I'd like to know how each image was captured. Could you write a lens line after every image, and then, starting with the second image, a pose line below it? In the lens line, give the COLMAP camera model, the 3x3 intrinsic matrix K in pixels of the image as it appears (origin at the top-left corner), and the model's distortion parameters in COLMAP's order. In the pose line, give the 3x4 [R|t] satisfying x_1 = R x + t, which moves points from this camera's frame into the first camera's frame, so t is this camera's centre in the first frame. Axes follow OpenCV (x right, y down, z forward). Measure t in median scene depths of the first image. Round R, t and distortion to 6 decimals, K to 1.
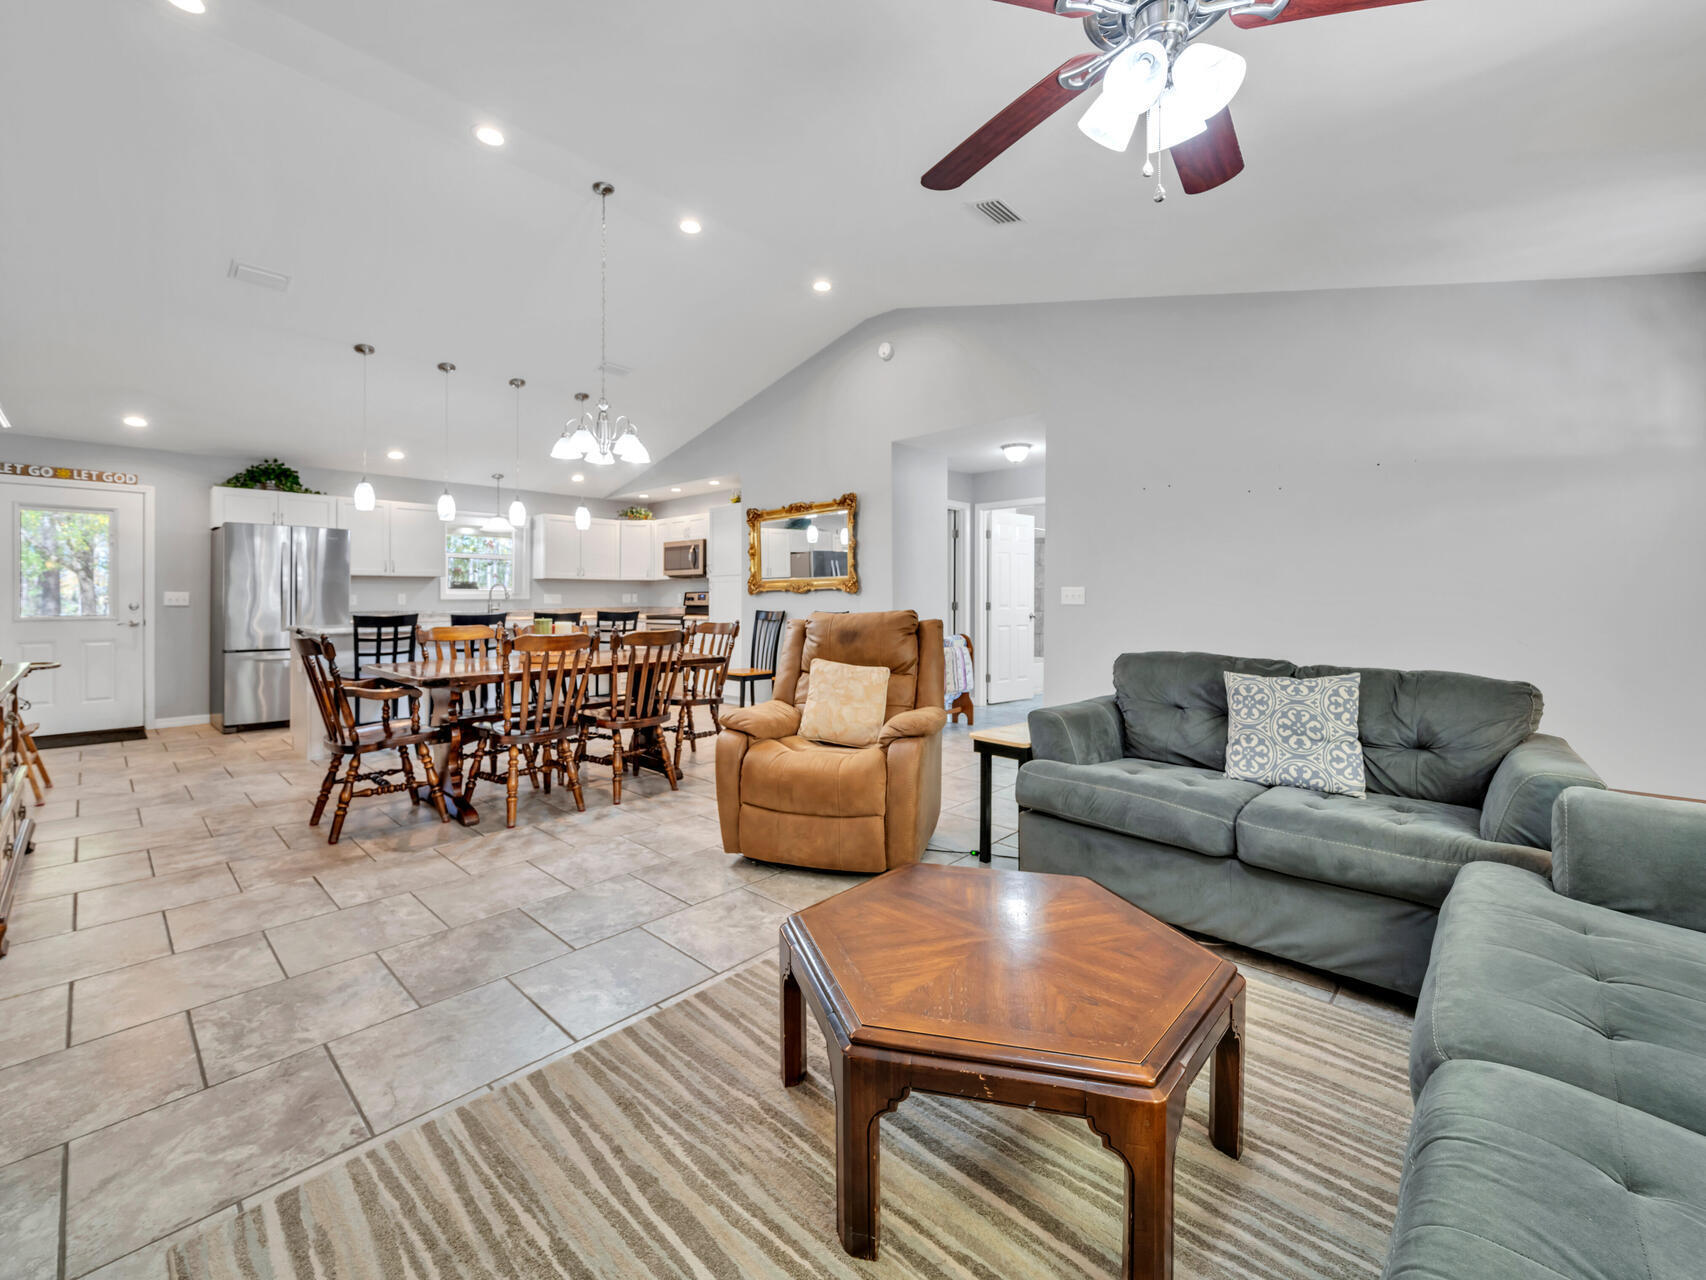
lens RADIAL K [[755.9, 0, 837.9], [0, 755.9, 605.1], [0, 0, 1]] dist [0.000942, 0.000010]
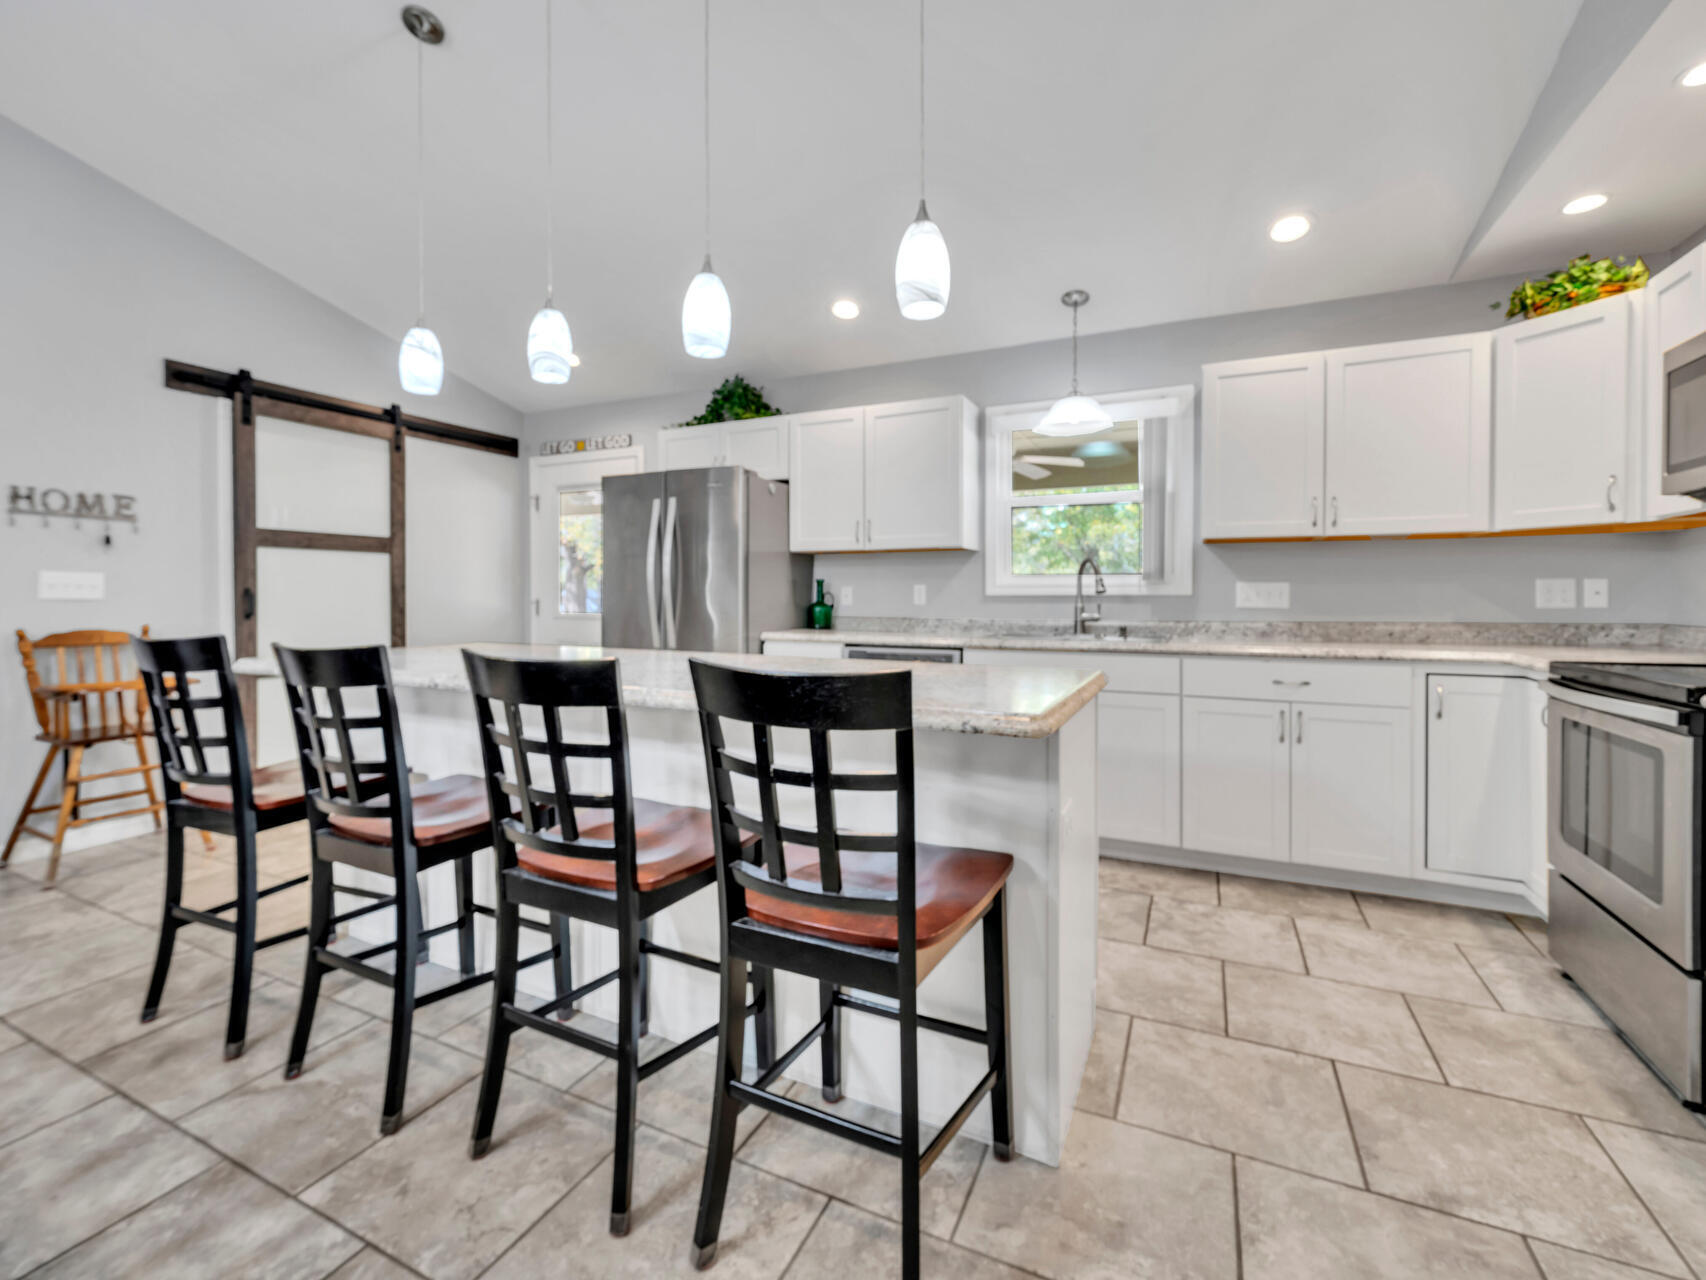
lens RADIAL K [[755.9, 0, 837.9], [0, 755.9, 605.1], [0, 0, 1]] dist [0.000942, 0.000010]
pose [[0.299687, 0.015357, -0.953914, -0.102429], [-0.010920, 0.999860, 0.012666, -0.007159], [0.953975, 0.006621, 0.299812, 0.889307]]
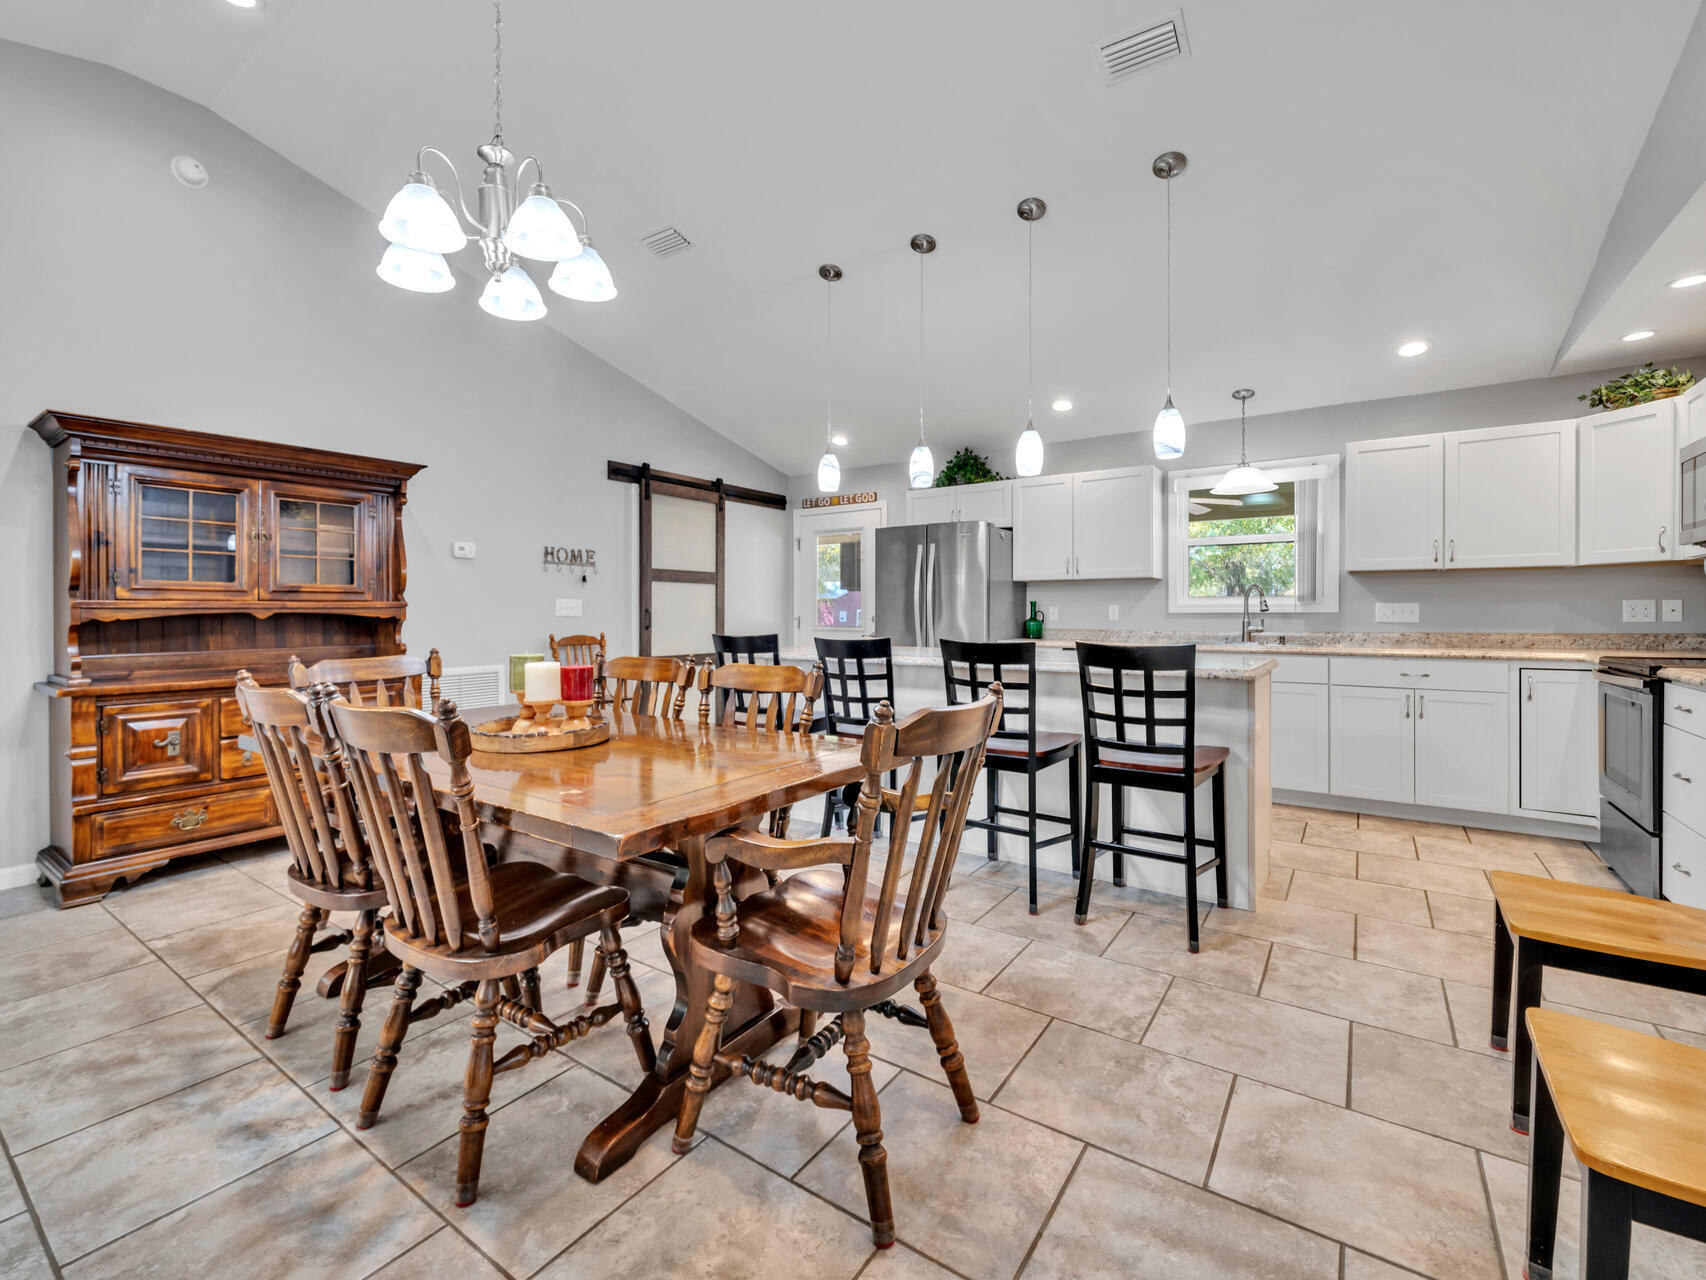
lens RADIAL K [[751.9, 0, 832.5], [0, 751.9, 618.4], [0, 0, 1]] dist [0.000203, -0.000258]
pose [[0.138236, 0.008428, -0.990363, 0.082656], [-0.009717, 0.999927, 0.007153, -0.005308], [0.990352, 0.008635, 0.138308, 0.731784]]
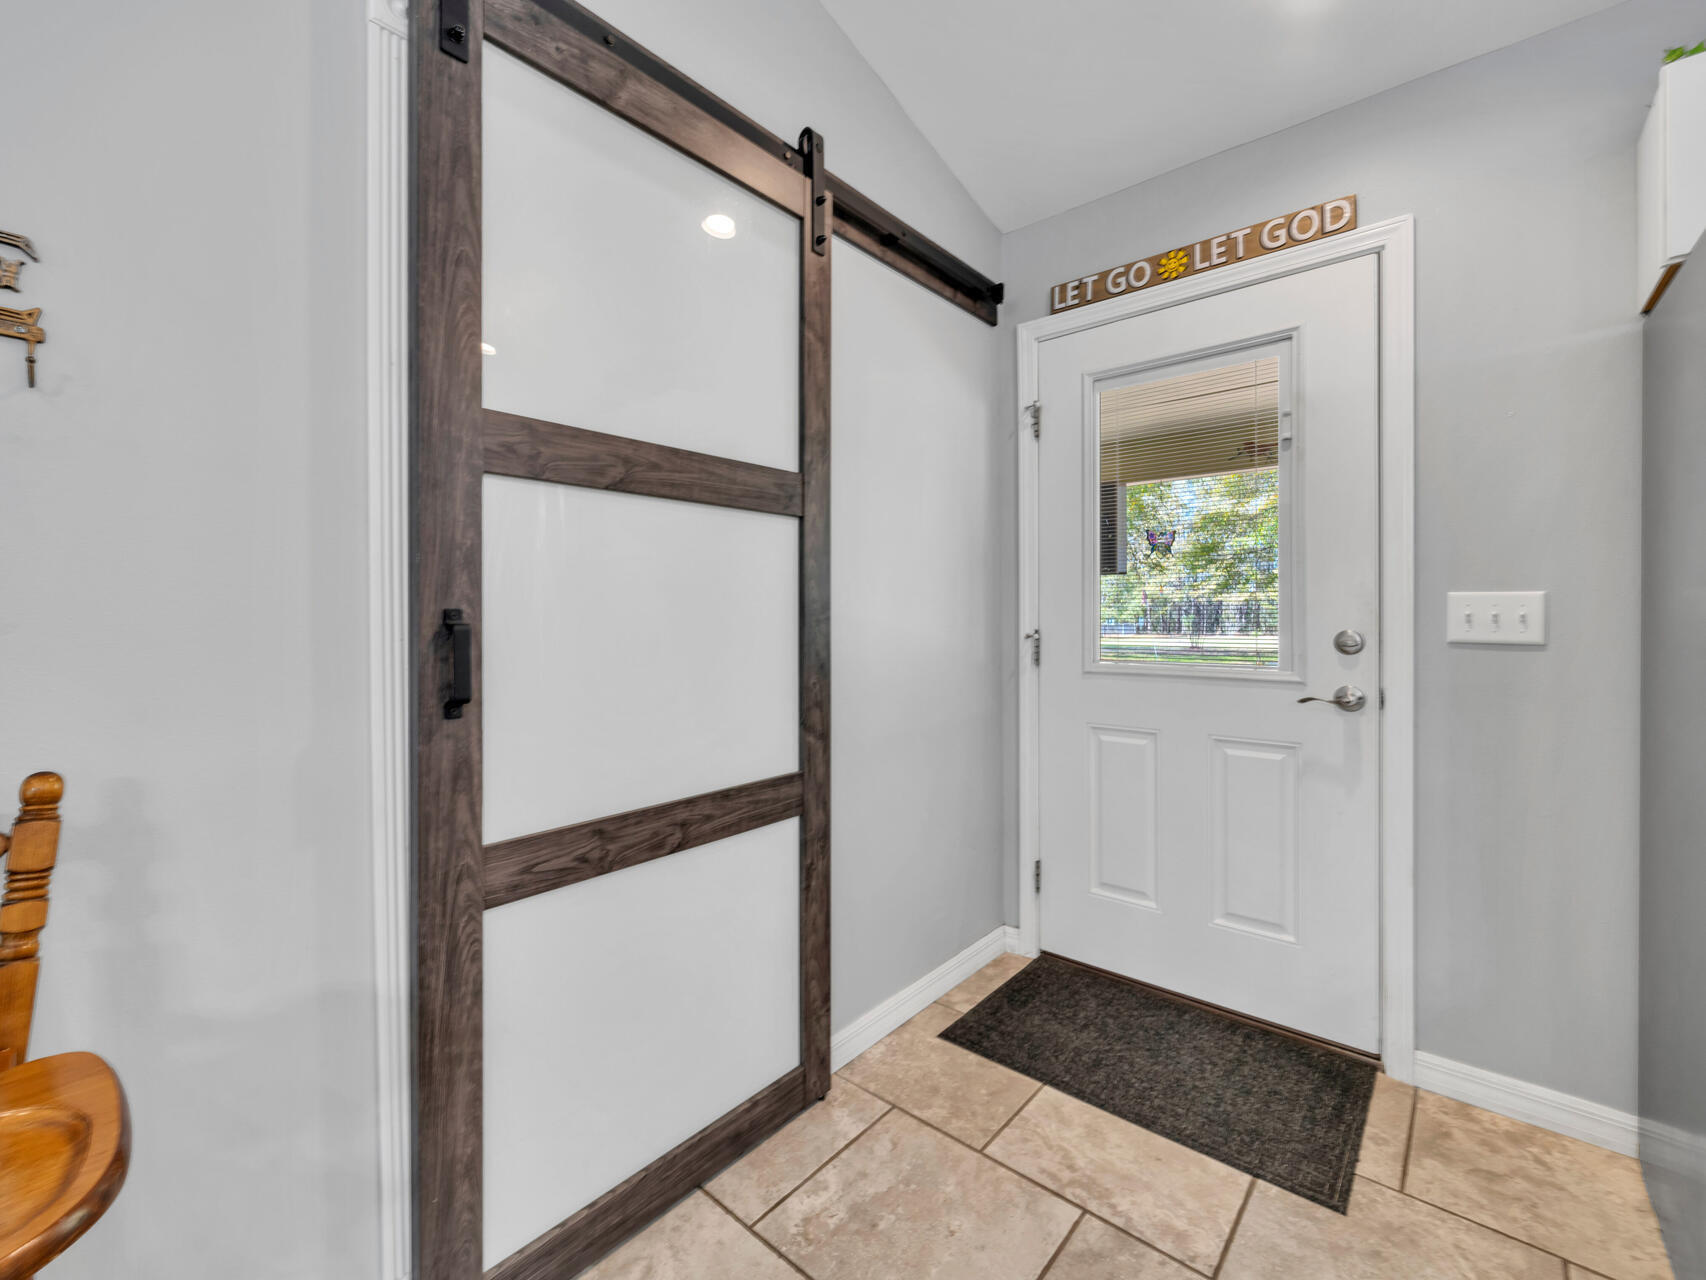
lens RADIAL K [[731.3, 0, 841.5], [0, 731.3, 616.1], [0, 0, 1]] dist [0.000836, 0.000157]
pose [[0.039854, 0.001023, -0.999205, -0.595027], [-0.004750, 0.999988, 0.000834, -0.007138], [0.999194, 0.004713, 0.039858, 0.722042]]
